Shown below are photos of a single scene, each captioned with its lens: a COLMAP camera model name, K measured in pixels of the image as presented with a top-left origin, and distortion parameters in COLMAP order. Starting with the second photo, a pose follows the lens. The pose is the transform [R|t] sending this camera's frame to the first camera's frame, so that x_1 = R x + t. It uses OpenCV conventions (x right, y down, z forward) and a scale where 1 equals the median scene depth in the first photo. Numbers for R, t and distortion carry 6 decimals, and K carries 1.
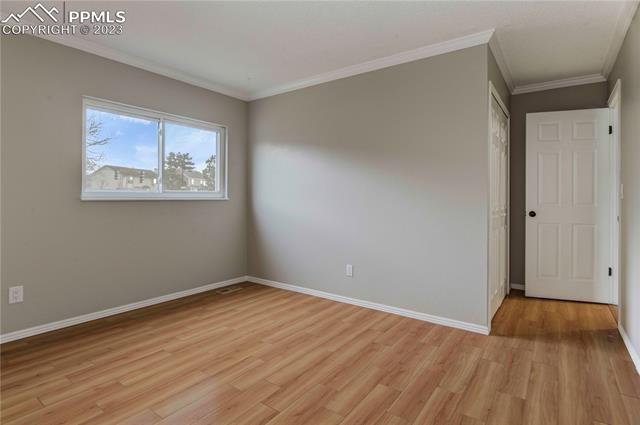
lens RADIAL K [[314.9, 0, 323.1], [0, 314.9, 212.0], [0, 0, 1]] dist [-0.007773, 0.002713]
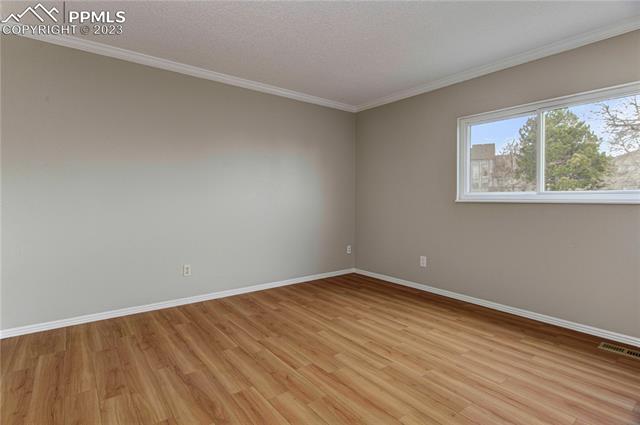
lens RADIAL K [[314.9, 0, 323.2], [0, 314.9, 211.4], [0, 0, 1]] dist [-0.007773, 0.002713]
pose [[-0.250760, 0.031865, -0.967525, 0.703249], [-0.048250, 0.997804, 0.045368, -0.035427], [0.966846, 0.058059, -0.248672, 0.950322]]
